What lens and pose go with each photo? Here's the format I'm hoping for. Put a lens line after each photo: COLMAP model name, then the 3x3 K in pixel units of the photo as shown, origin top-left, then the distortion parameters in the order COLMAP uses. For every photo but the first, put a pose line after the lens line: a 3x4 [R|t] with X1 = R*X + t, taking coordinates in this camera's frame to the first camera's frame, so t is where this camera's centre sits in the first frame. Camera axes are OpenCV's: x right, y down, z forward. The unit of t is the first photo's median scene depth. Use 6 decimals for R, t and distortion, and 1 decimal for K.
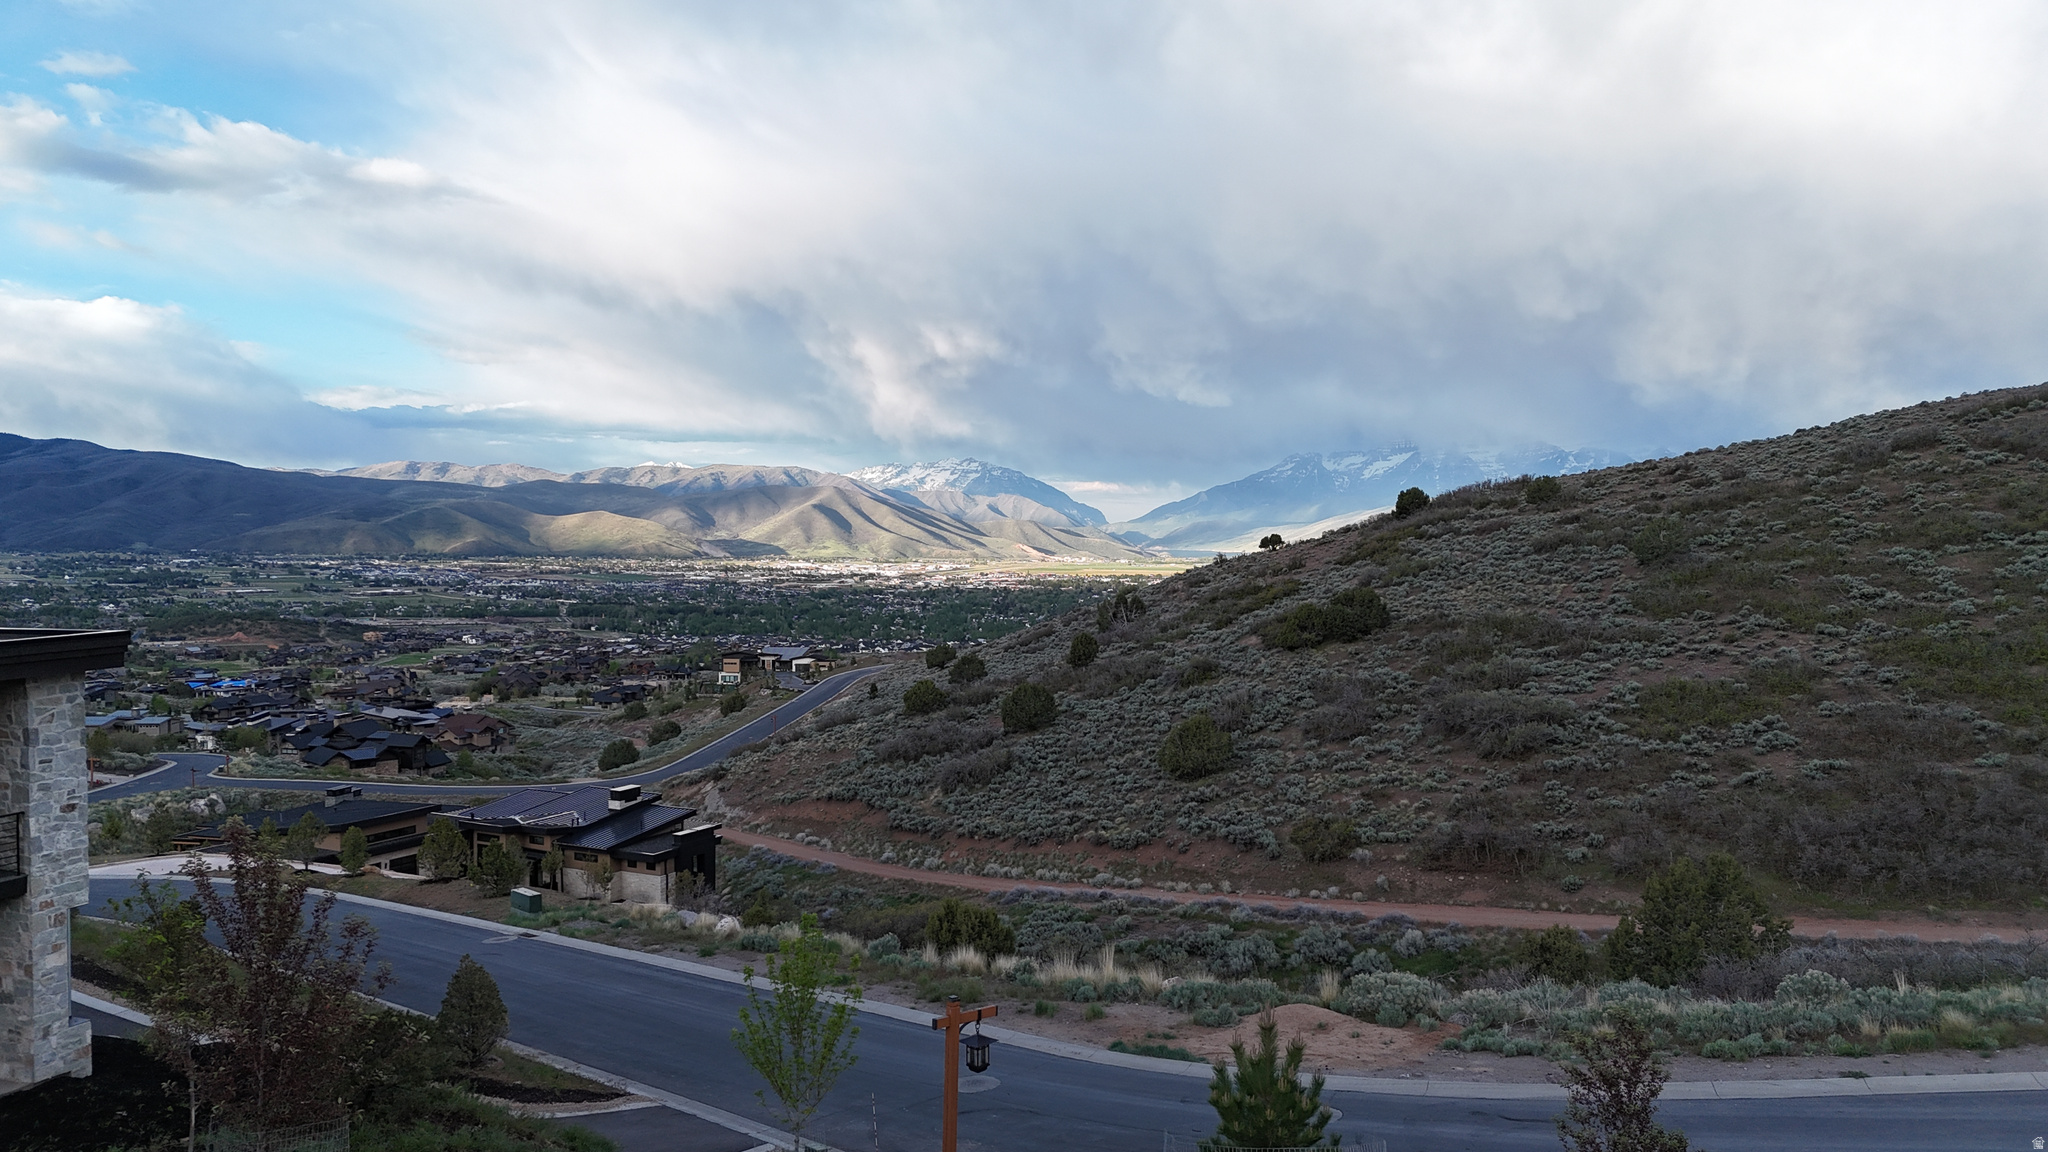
lens RADIAL K [[1494.2, 0, 1030.1], [0, 1494.2, 576.2], [0, 0, 1]] dist [0.096820, -0.097064]
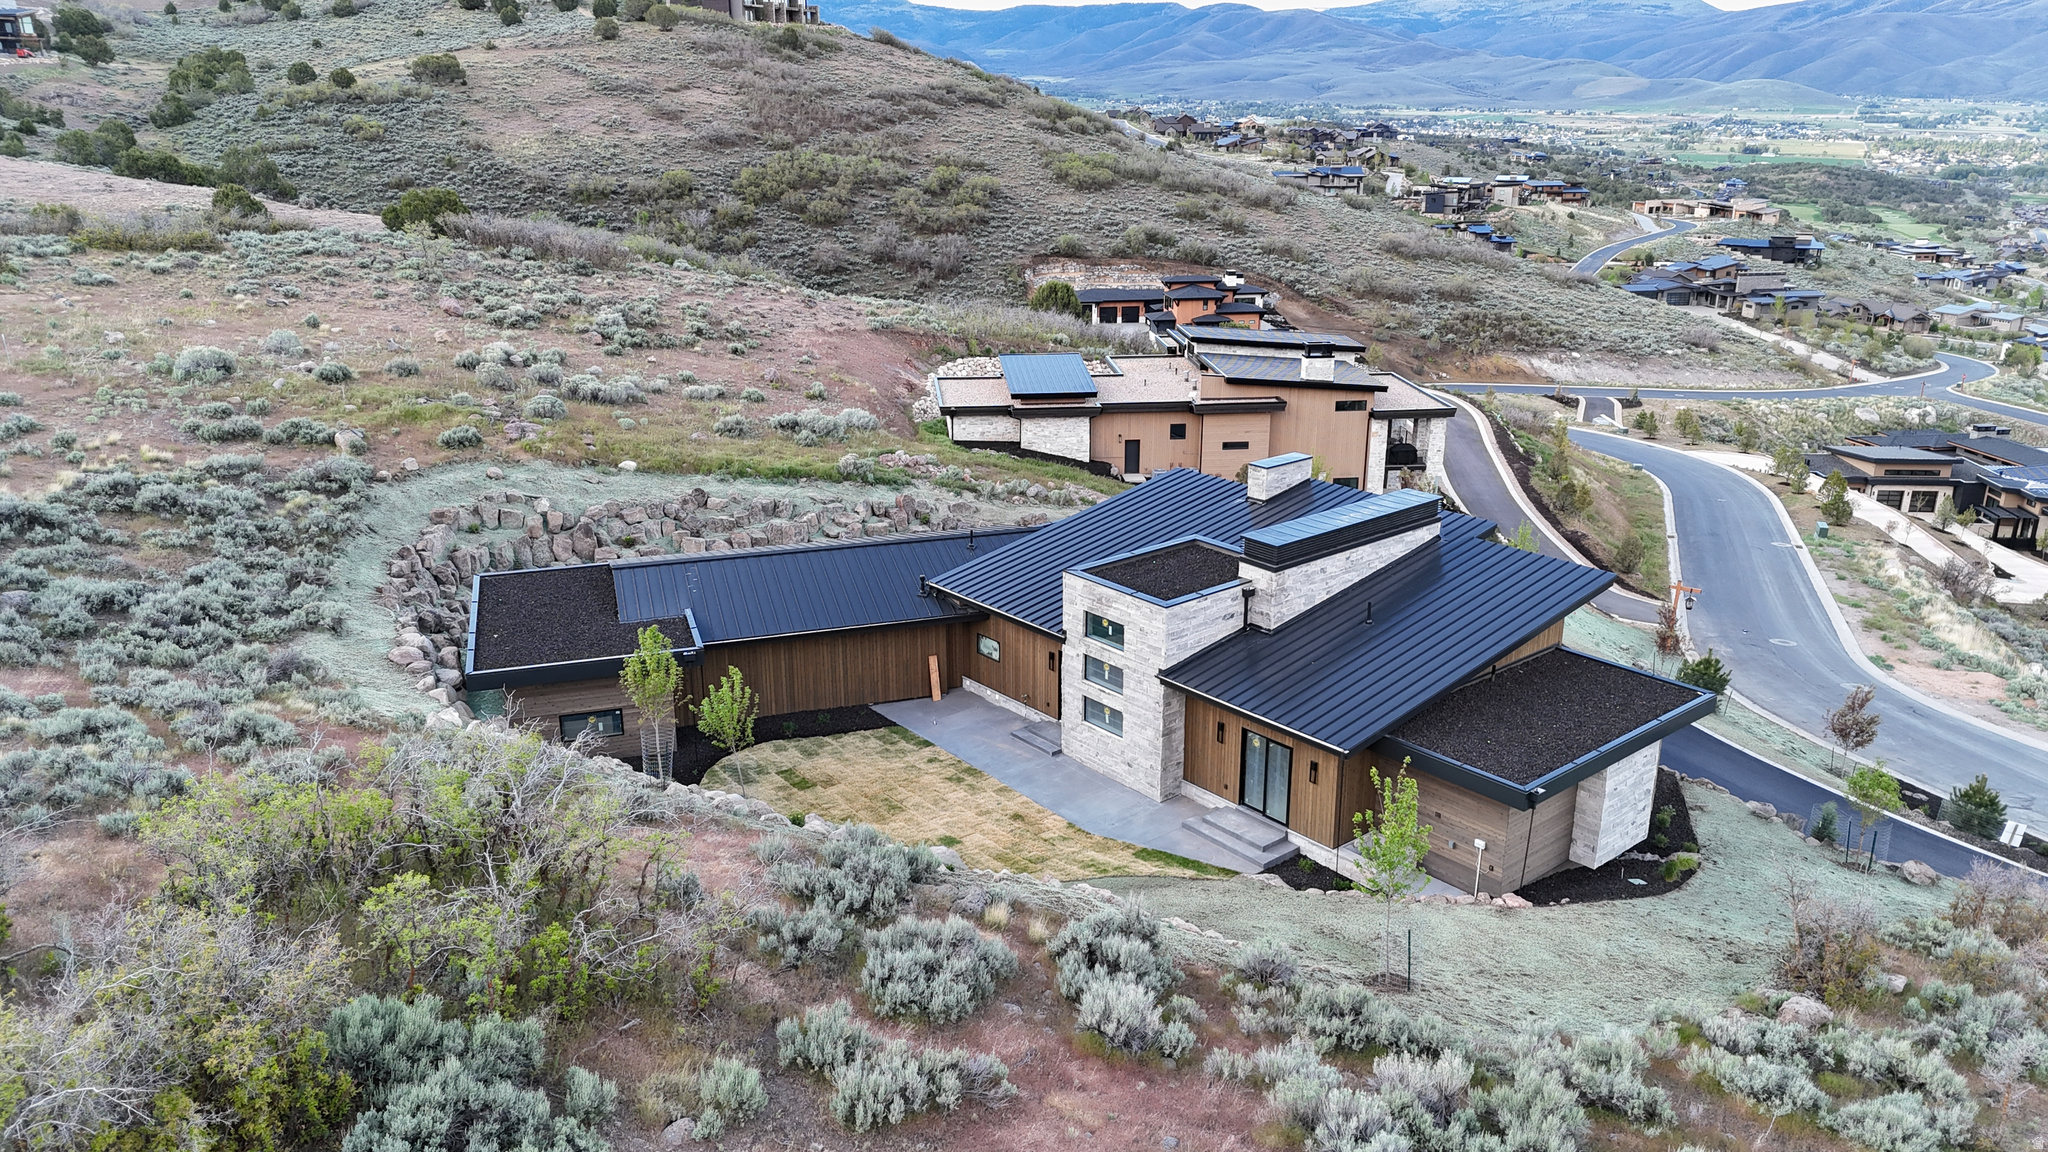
lens RADIAL K [[1494.2, 0, 1025.4], [0, 1494.2, 573.4], [0, 0, 1]] dist [0.096820, -0.097064]
pose [[0.414603, 0.285860, -0.863938, 0.284956], [-0.031491, 0.953318, 0.300322, -0.081710], [0.909458, -0.097308, 0.404250, -0.187980]]
